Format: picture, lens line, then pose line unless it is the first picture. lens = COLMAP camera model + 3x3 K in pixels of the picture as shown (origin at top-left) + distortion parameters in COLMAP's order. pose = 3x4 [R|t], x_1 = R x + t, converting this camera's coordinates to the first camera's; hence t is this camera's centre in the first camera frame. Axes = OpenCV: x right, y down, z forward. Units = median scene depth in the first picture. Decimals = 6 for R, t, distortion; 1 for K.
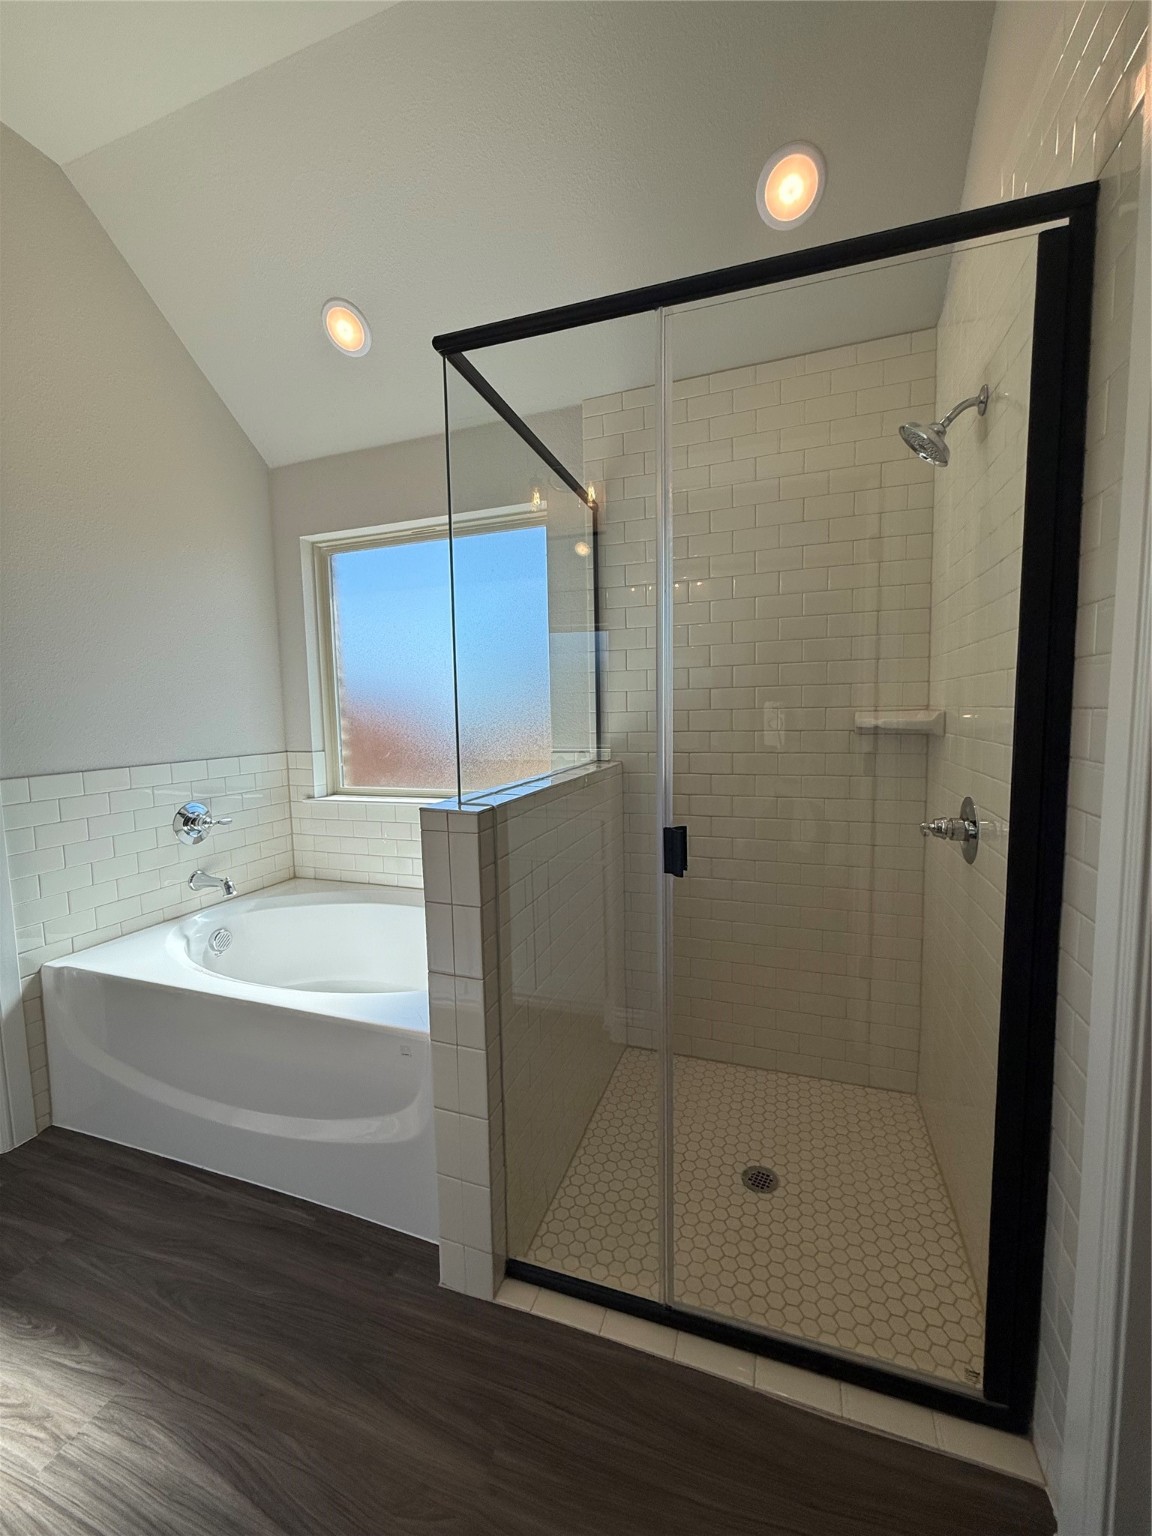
lens RADIAL K [[611.8, 0, 574.8], [0, 611.8, 765.7], [0, 0, 1]] dist [-0.000826, 0.000324]
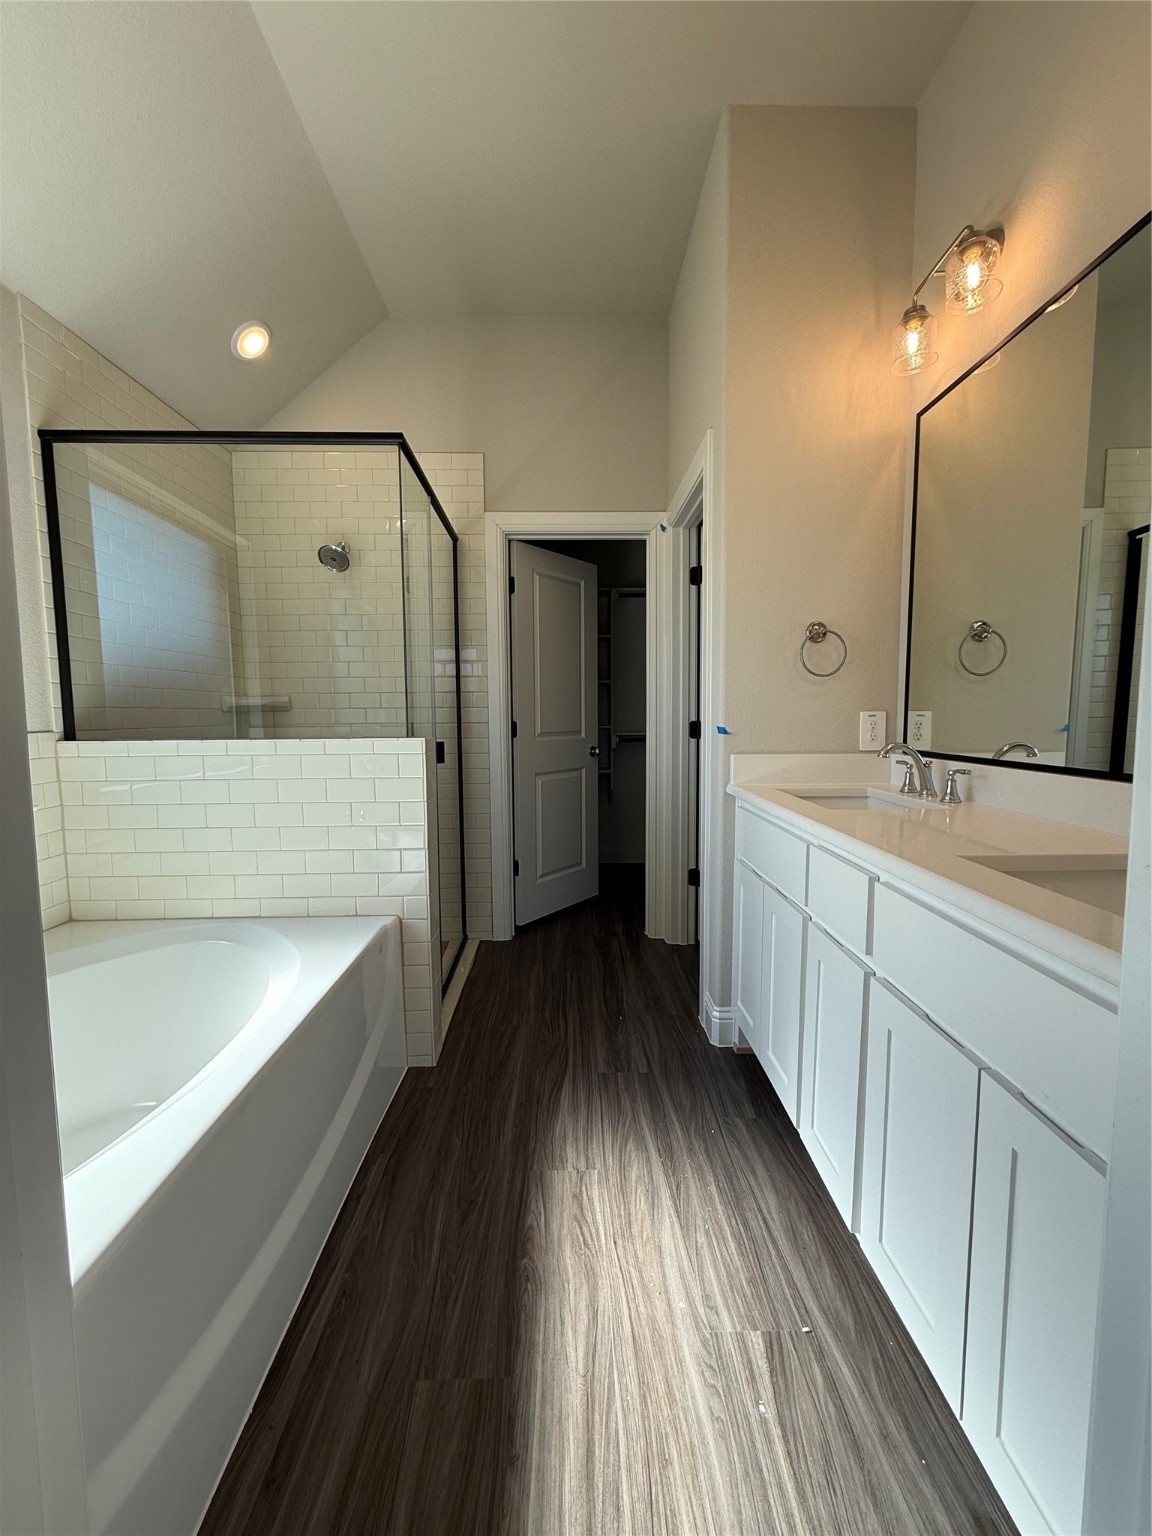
lens RADIAL K [[611.8, 0, 587.0], [0, 611.8, 783.1], [0, 0, 1]] dist [-0.000826, 0.000324]
pose [[-0.372429, -0.067474, 0.925605, -1.898067], [0.105029, 0.987882, 0.114274, 0.048077], [-0.922098, 0.139774, -0.360829, 1.244965]]
